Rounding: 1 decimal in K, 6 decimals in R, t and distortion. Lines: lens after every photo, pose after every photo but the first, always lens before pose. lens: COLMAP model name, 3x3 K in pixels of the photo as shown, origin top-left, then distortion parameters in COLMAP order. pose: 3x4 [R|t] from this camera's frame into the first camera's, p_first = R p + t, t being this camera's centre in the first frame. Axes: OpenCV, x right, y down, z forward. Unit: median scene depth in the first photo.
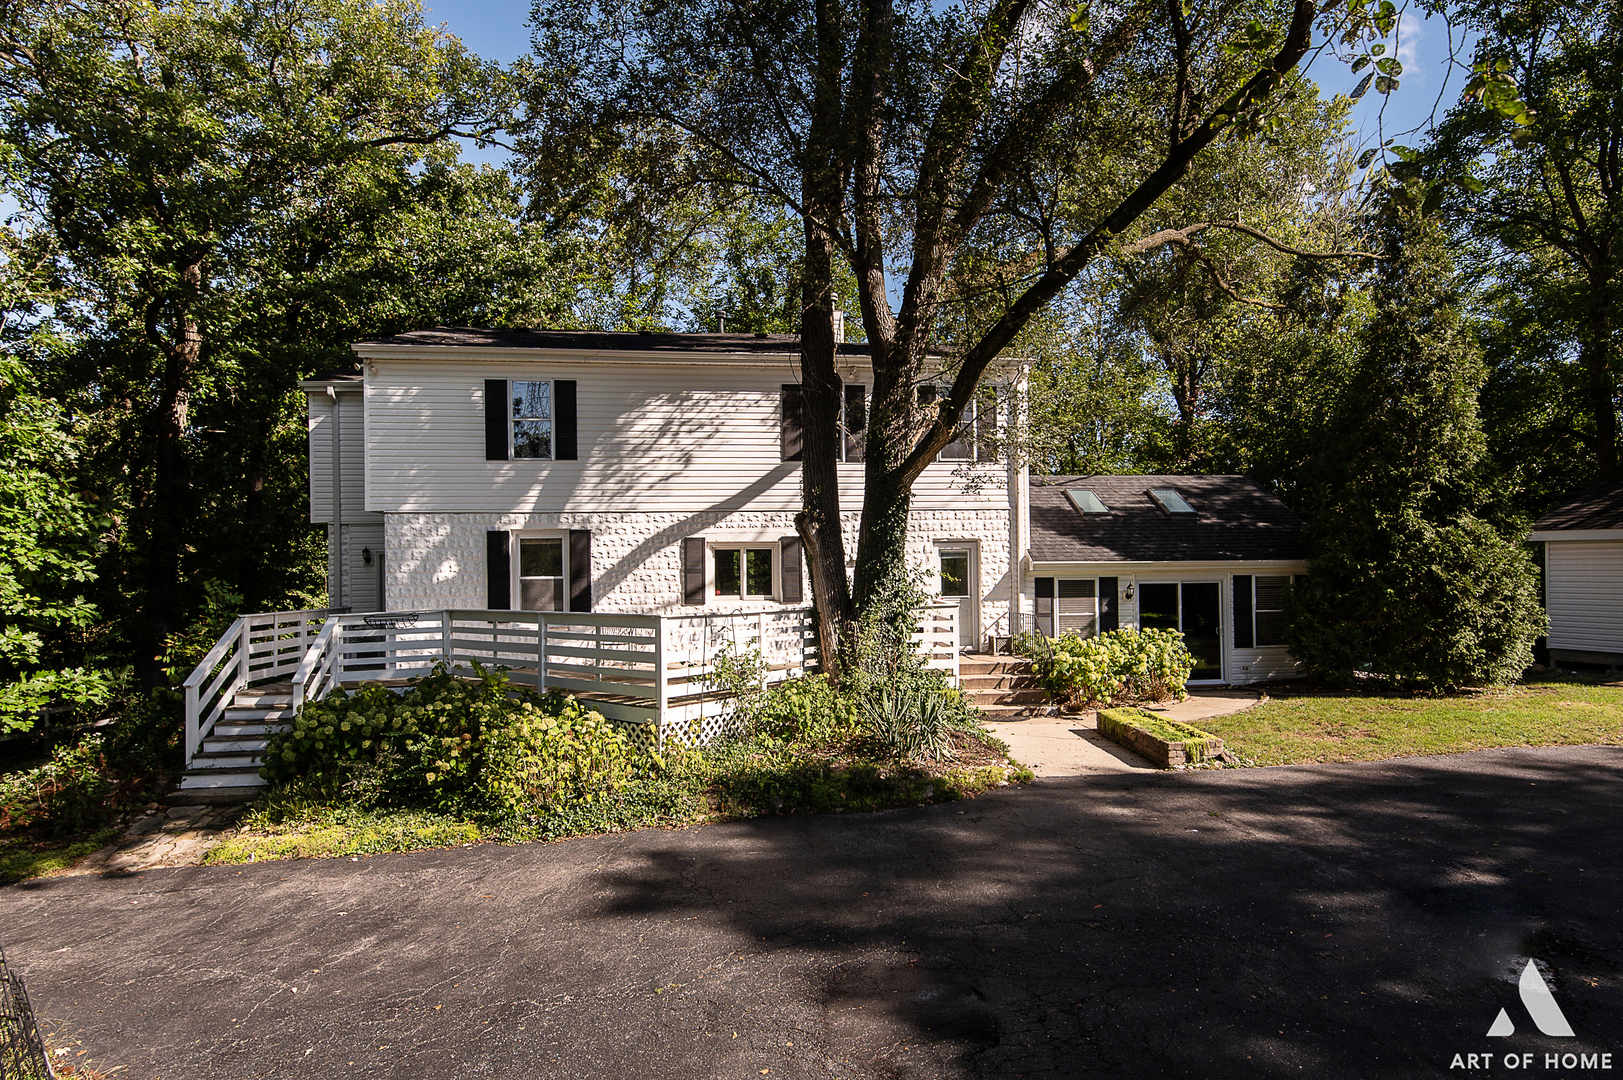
lens RADIAL K [[972.5, 0, 843.3], [0, 972.5, 536.5], [0, 0, 1]] dist [0.006454, 0.000794]
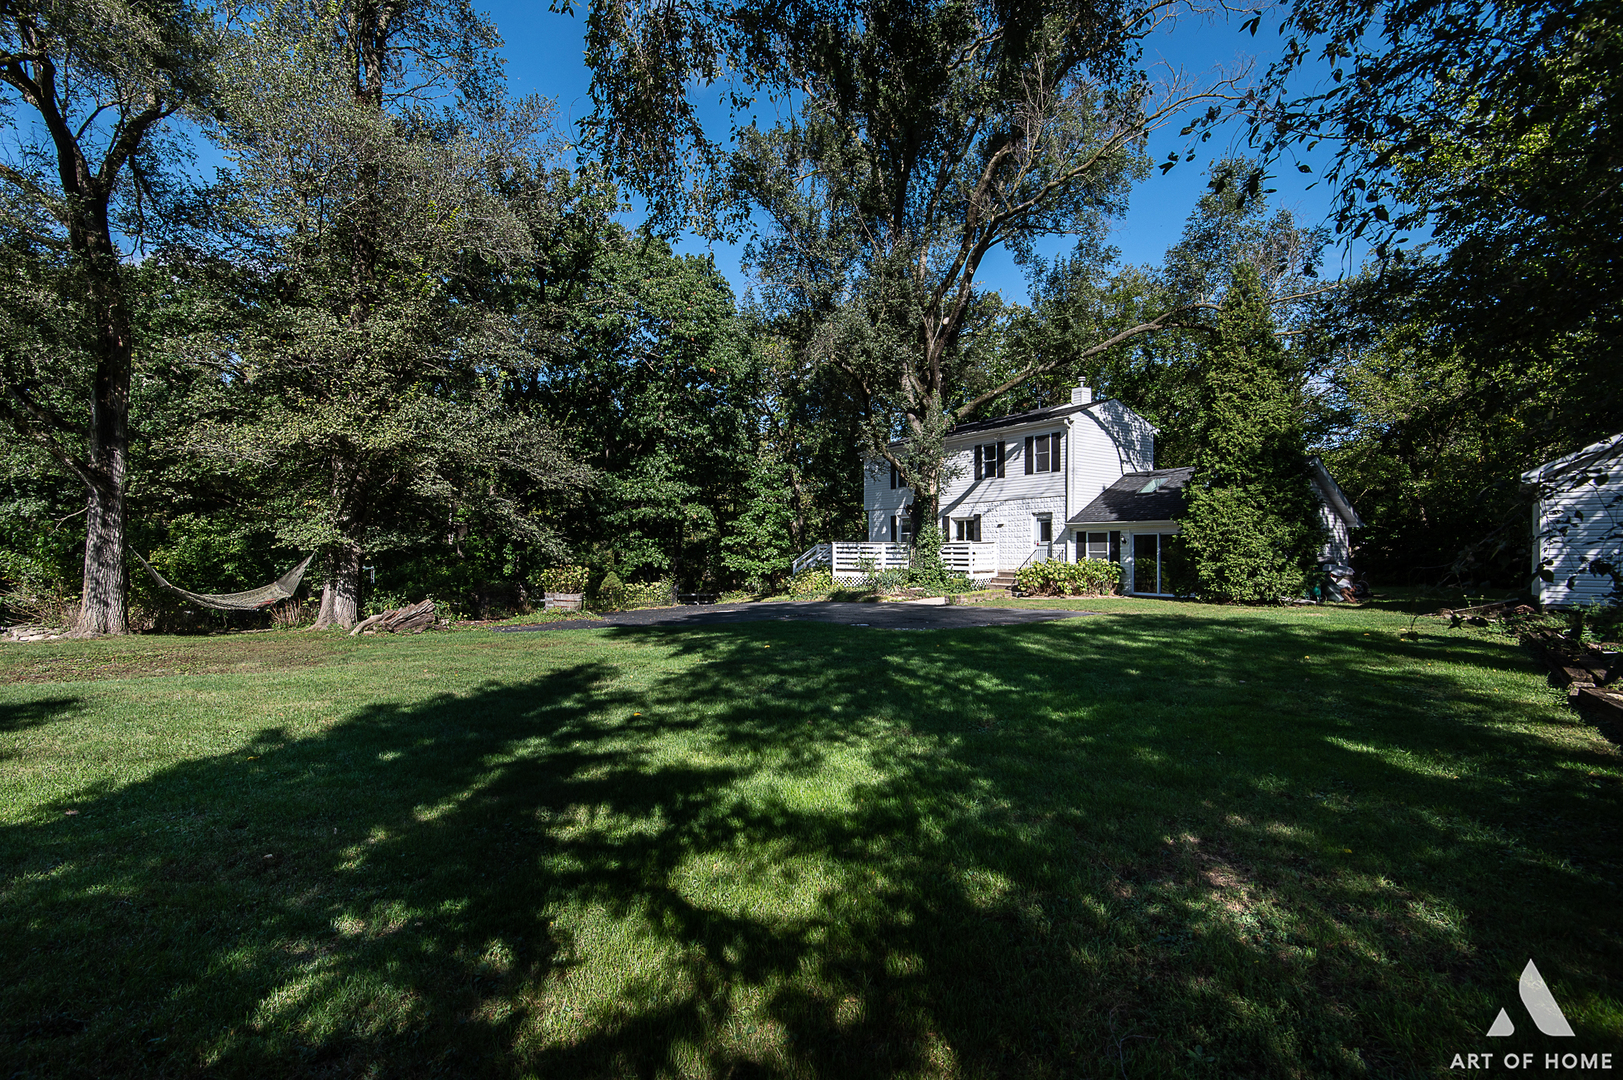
lens RADIAL K [[730.4, 0, 813.0], [0, 730.4, 541.1], [0, 0, 1]] dist [0.016884, -0.001271]
pose [[0.439568, 0.003607, -0.898202, 1.318617], [0.030190, 0.999368, 0.018787, 0.019671], [0.897702, -0.035375, 0.439181, -0.081737]]
